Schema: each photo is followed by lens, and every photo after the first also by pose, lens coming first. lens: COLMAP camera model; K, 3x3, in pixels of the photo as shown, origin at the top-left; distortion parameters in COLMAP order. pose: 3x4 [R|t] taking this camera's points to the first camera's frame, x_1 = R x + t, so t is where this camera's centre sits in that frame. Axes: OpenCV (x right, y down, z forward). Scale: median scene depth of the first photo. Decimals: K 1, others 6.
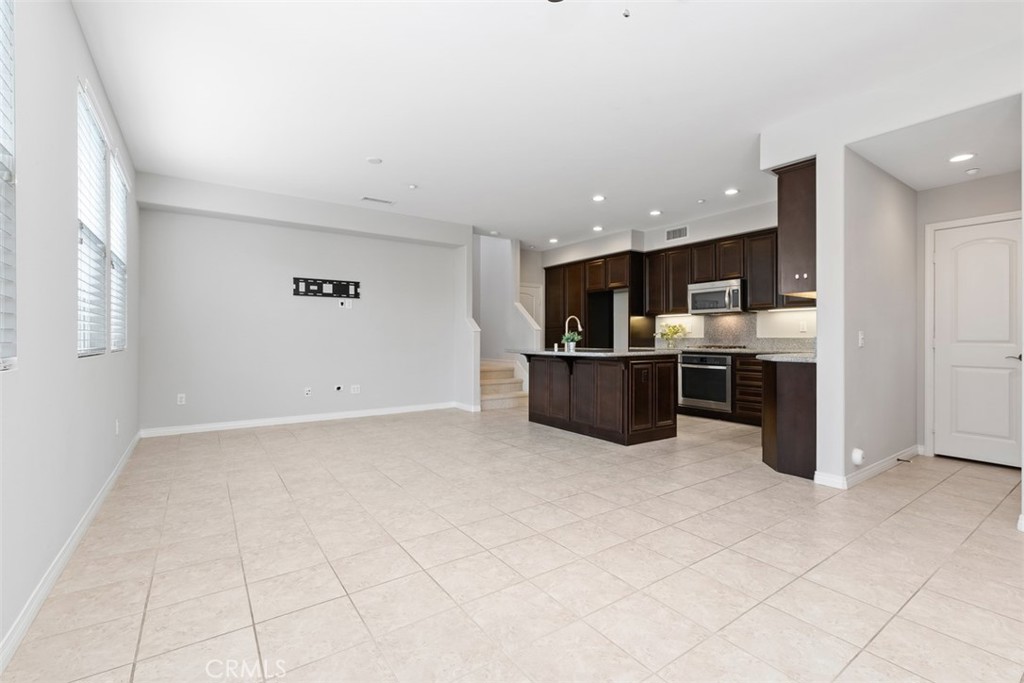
lens RADIAL K [[449.9, 0, 518.2], [0, 449.9, 337.1], [0, 0, 1]] dist [0.001145, 0.000198]
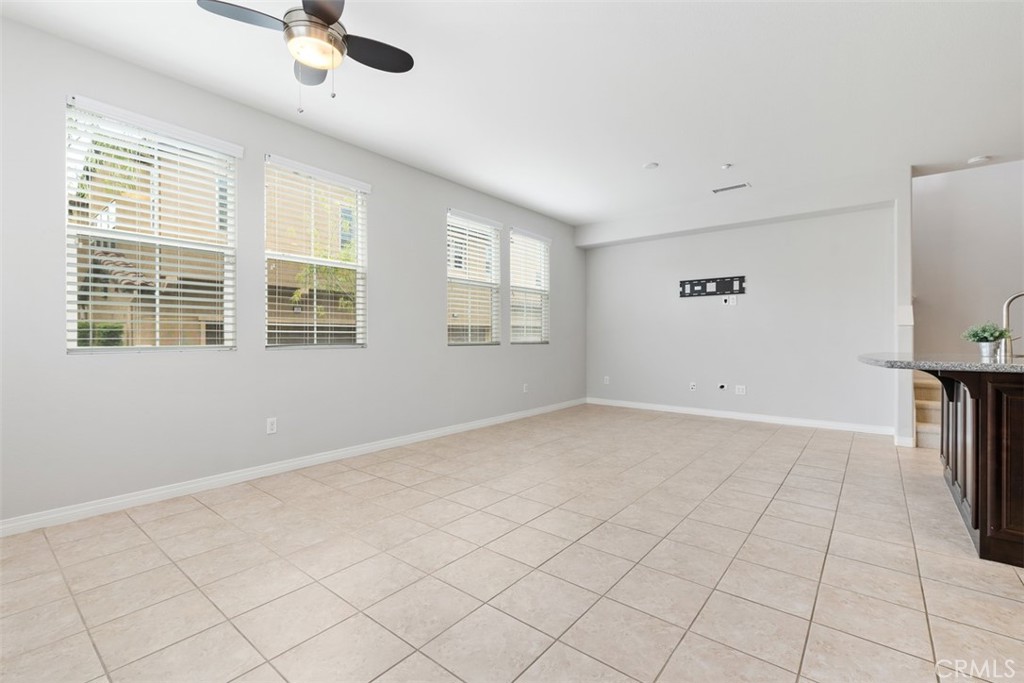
lens RADIAL K [[449.9, 0, 515.3], [0, 449.9, 340.8], [0, 0, 1]] dist [0.001145, 0.000198]
pose [[0.272970, 0.007789, -0.961991, 0.448794], [0.003923, 0.999950, 0.009209, 0.002014], [0.962014, -0.006288, 0.272926, 0.306093]]
